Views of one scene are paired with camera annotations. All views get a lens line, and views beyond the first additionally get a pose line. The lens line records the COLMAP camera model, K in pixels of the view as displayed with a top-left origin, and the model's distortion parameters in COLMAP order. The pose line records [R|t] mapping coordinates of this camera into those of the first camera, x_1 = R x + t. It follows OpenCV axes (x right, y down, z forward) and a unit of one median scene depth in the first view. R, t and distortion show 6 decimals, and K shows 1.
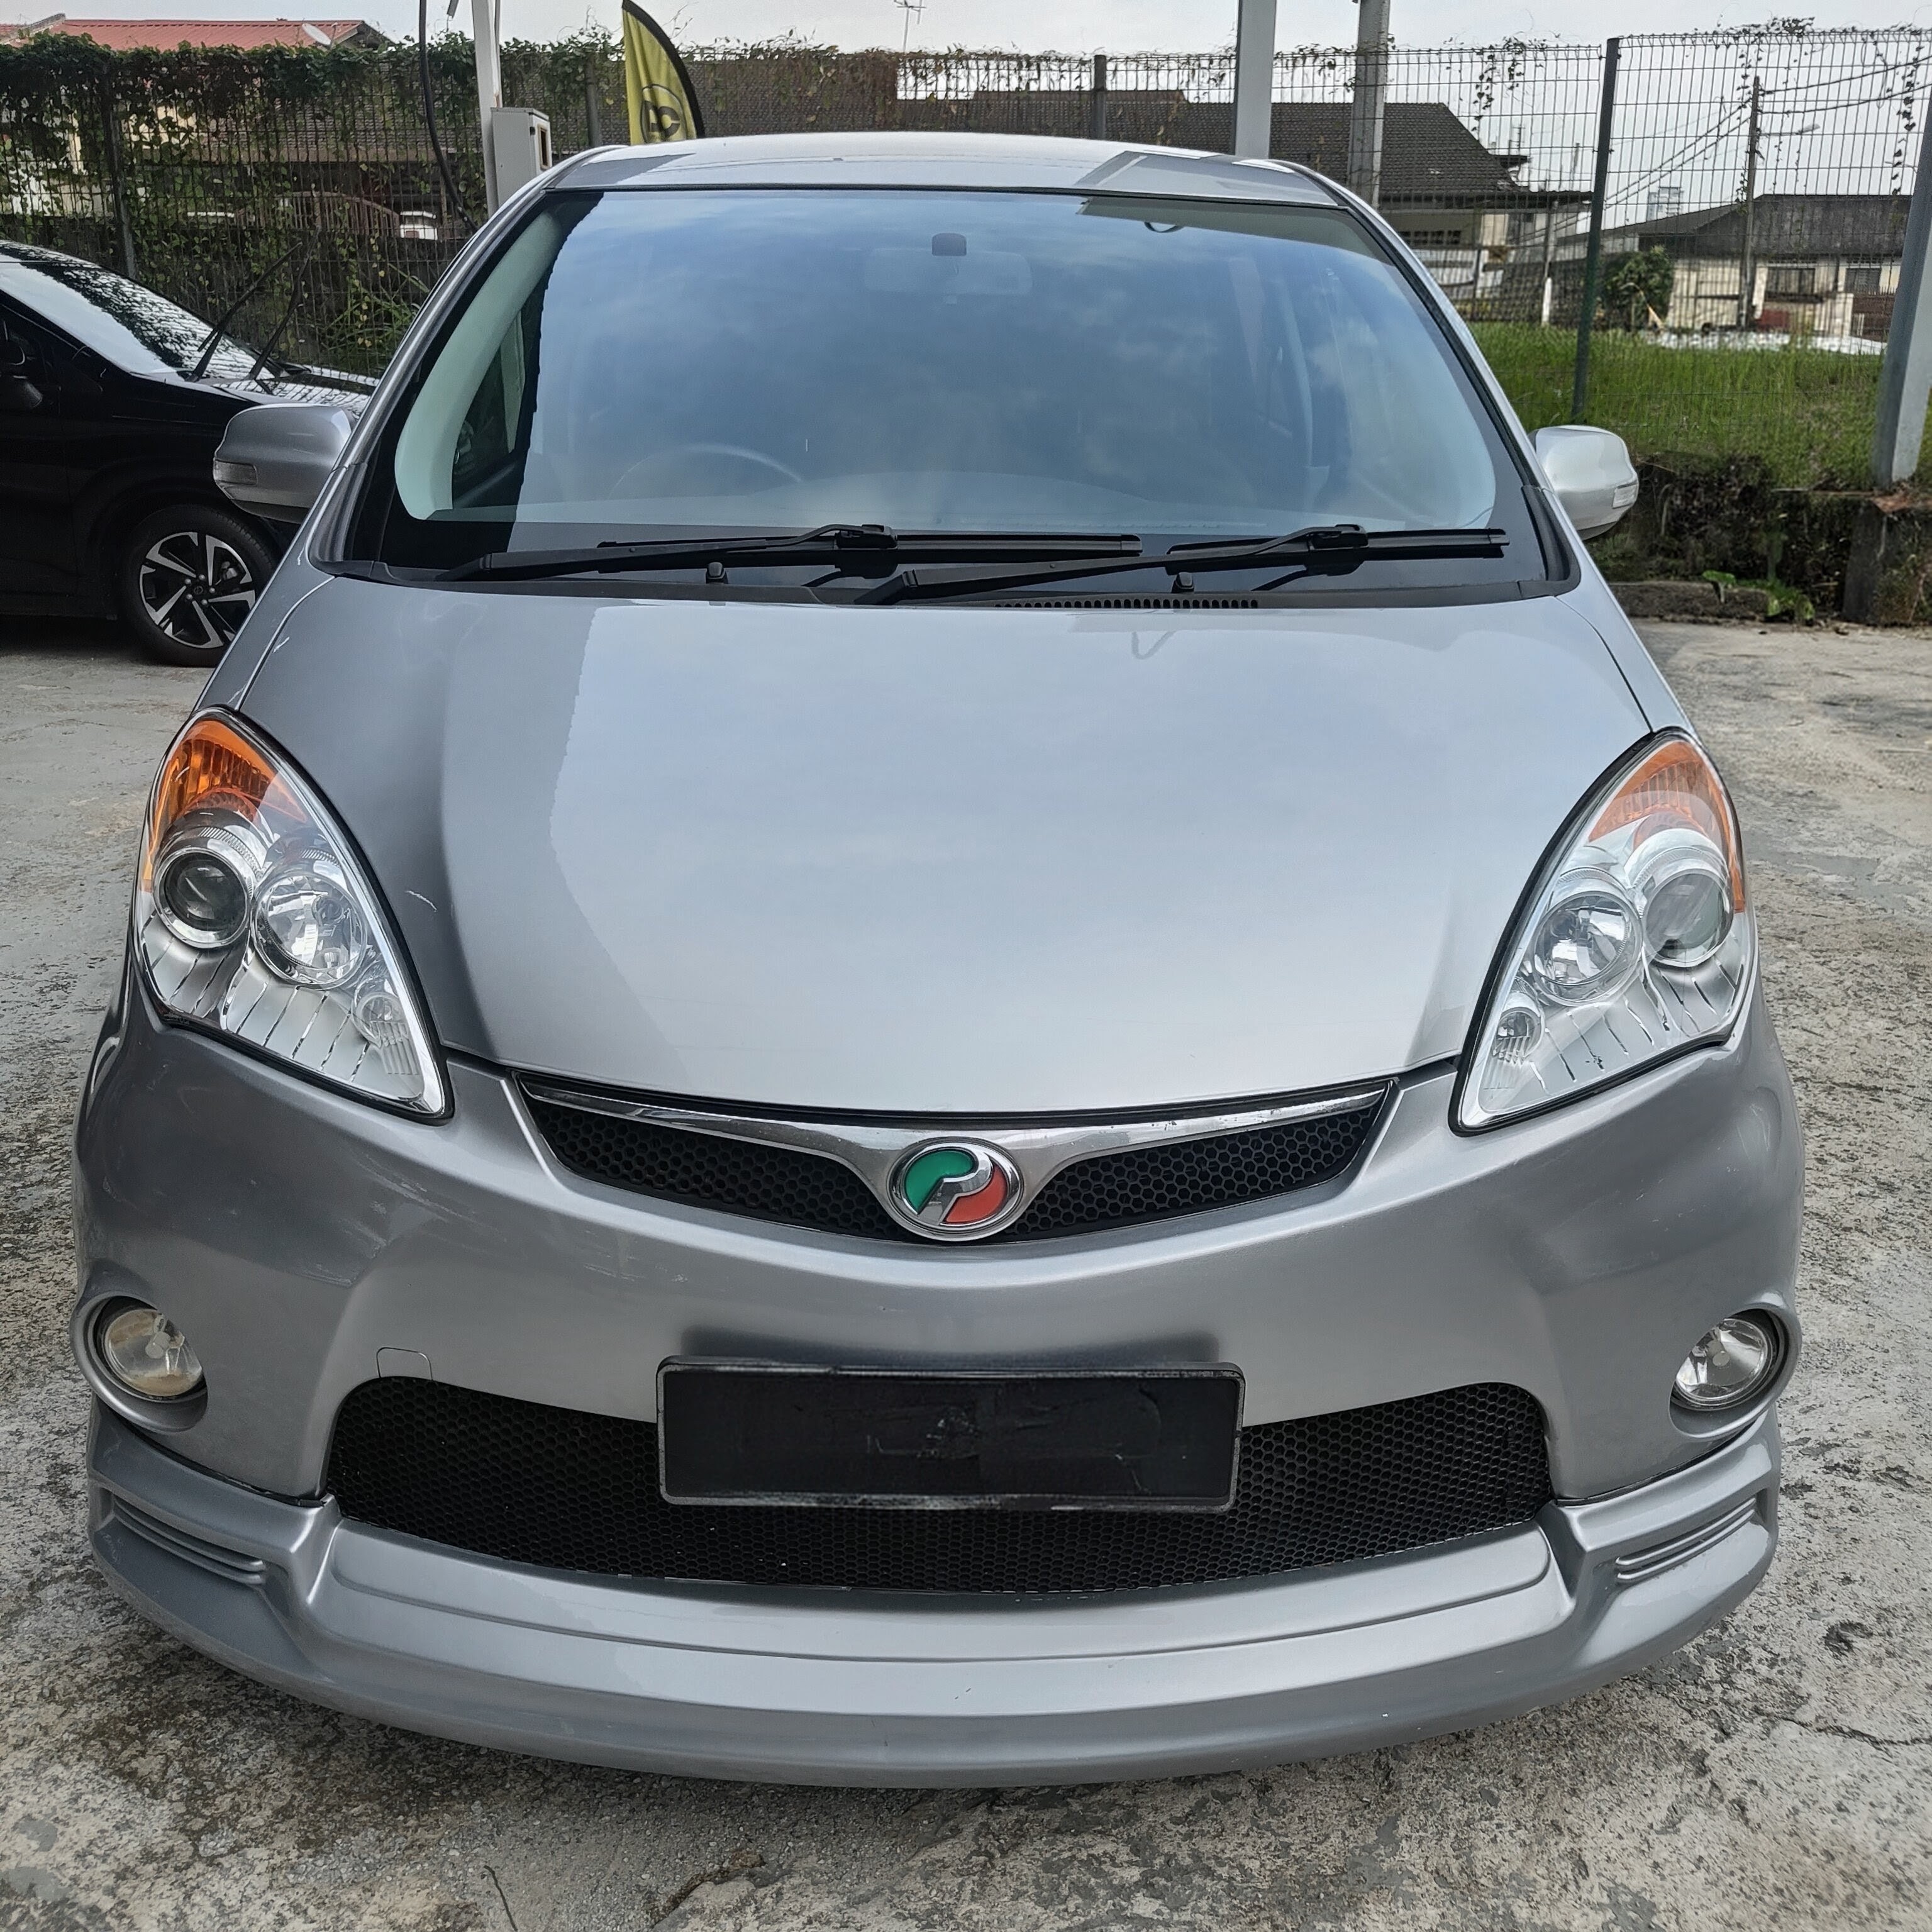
lens RADIAL K [[1774.3, 0, 958.0], [0, 1774.3, 995.2], [0, 0, 1]] dist [-0.005295, 0.032927]
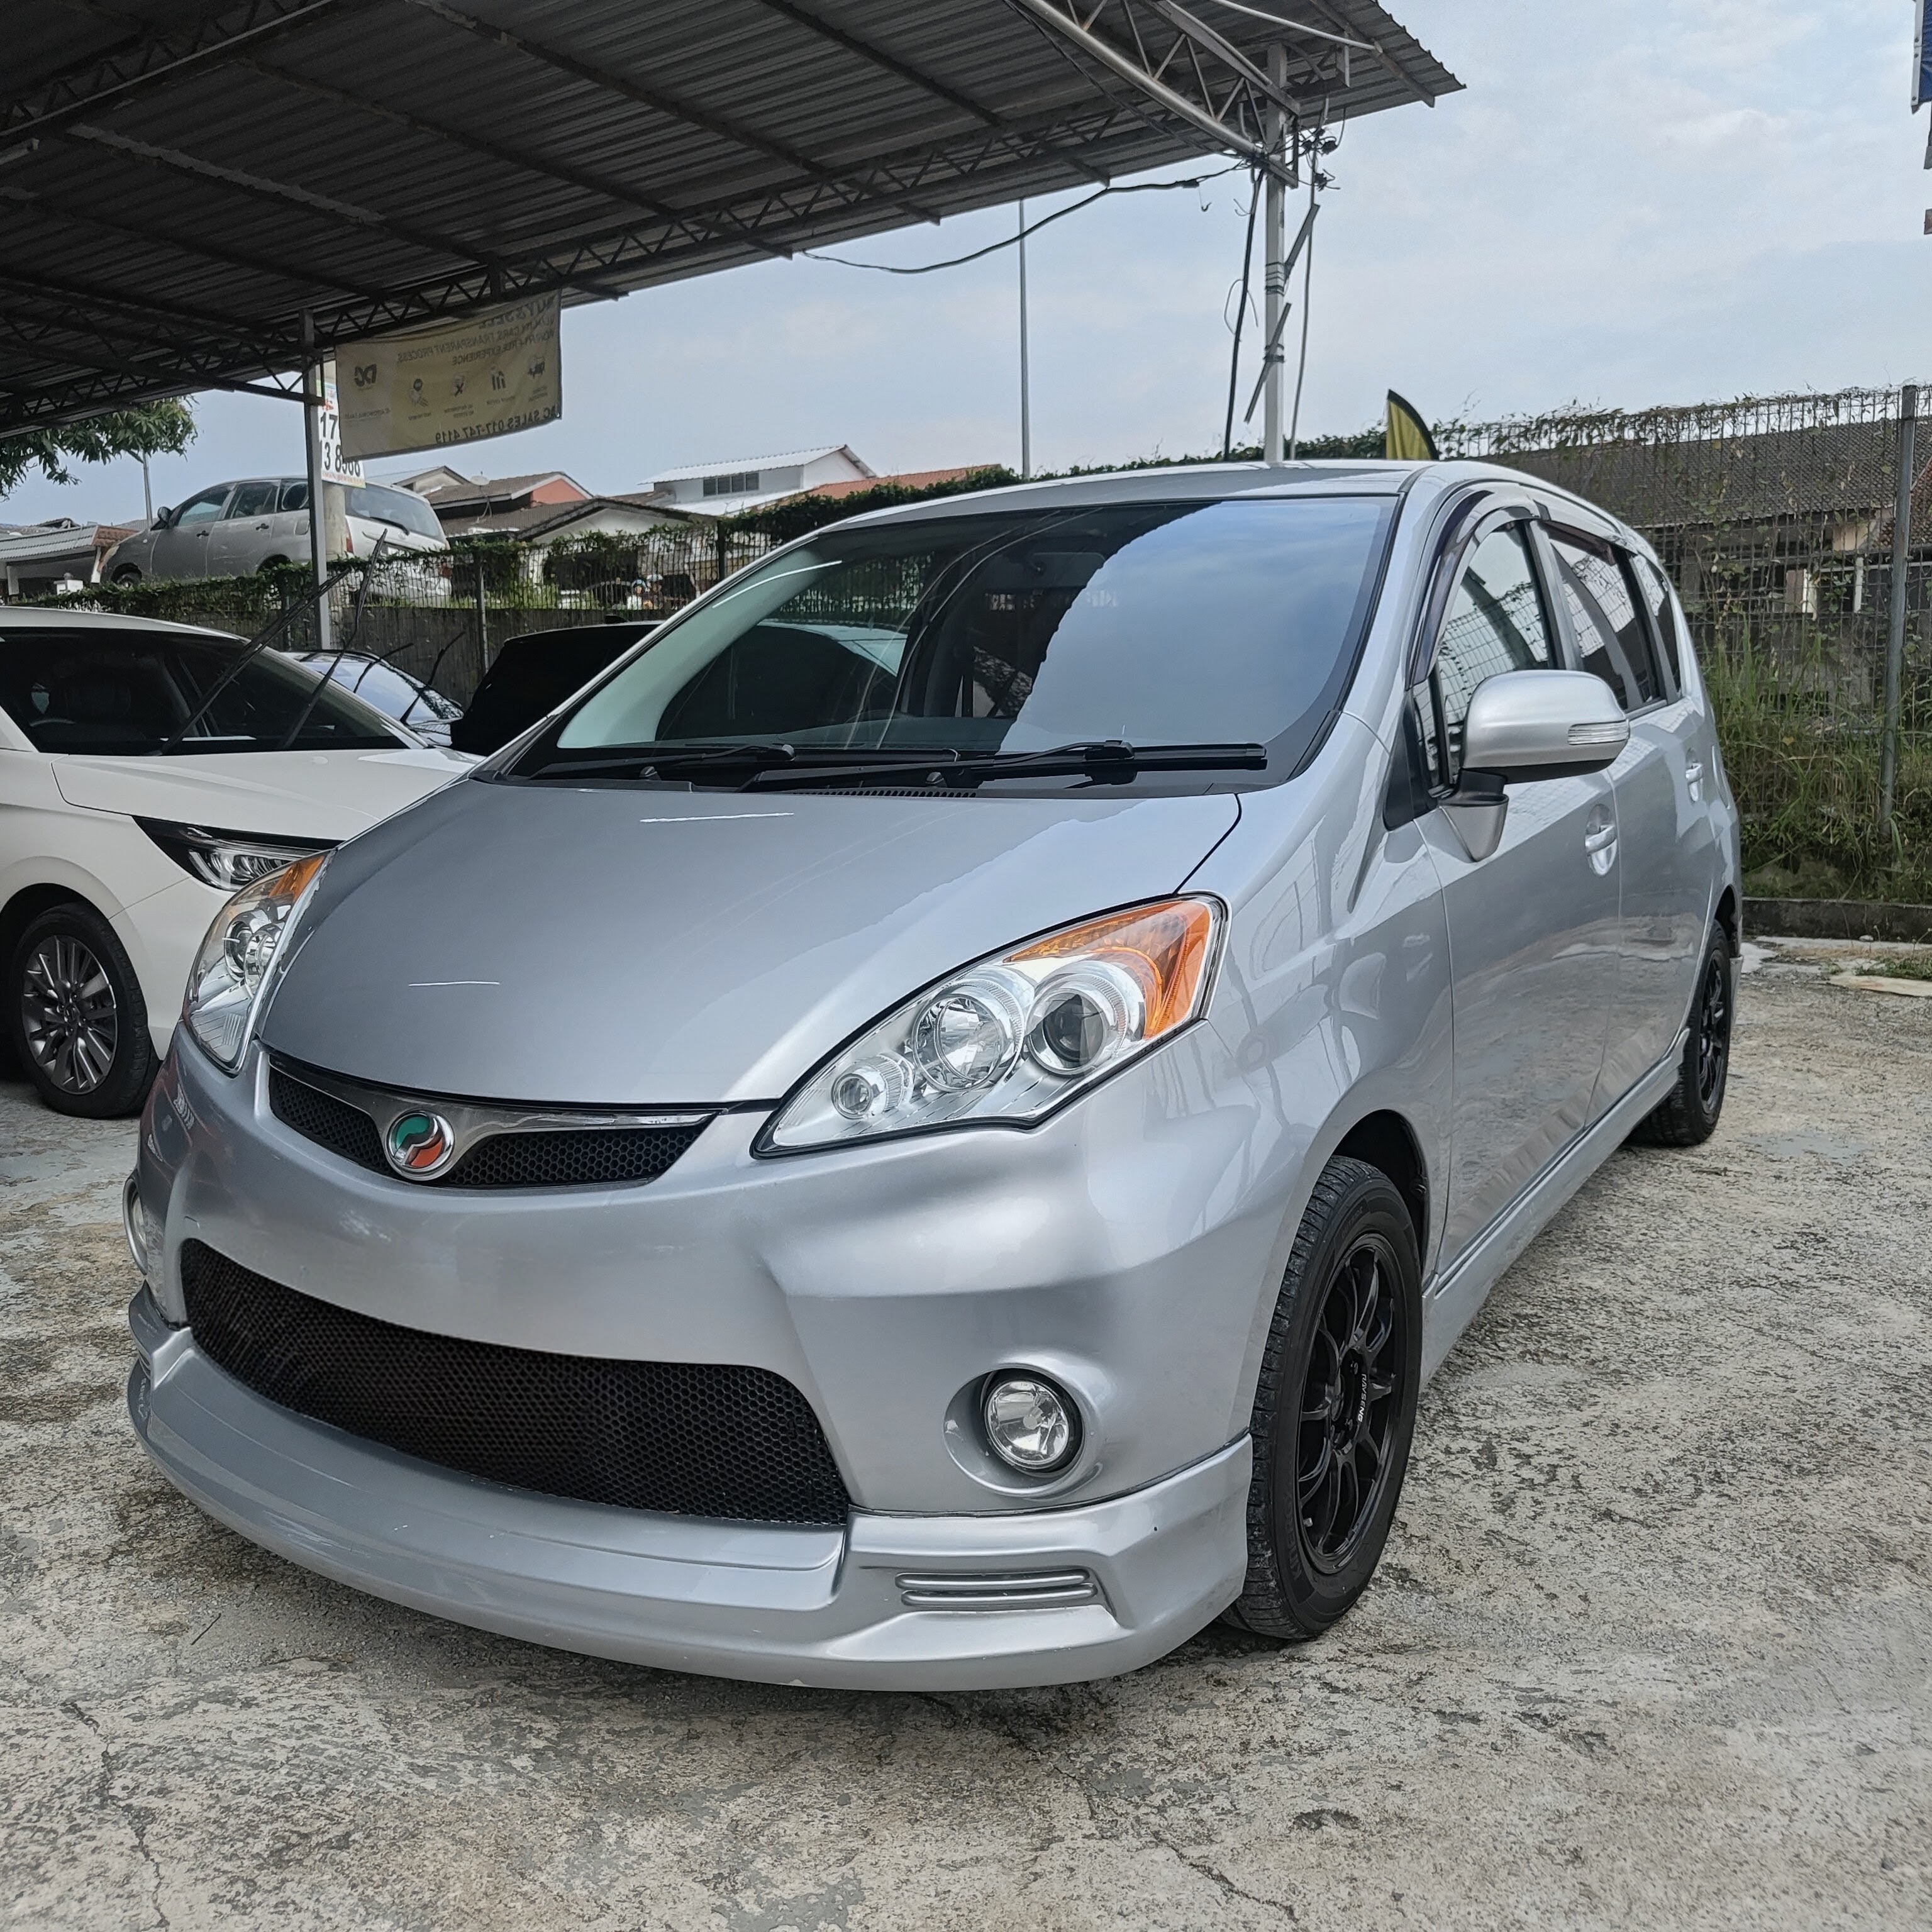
lens RADIAL K [[1774.3, 0, 958.0], [0, 1774.3, 995.2], [0, 0, 1]] dist [-0.005295, 0.032927]
pose [[0.847926, 0.063952, -0.526243, 0.704964], [-0.164396, 0.975478, -0.146342, 0.084218], [0.503980, 0.210599, 0.837647, -0.005023]]
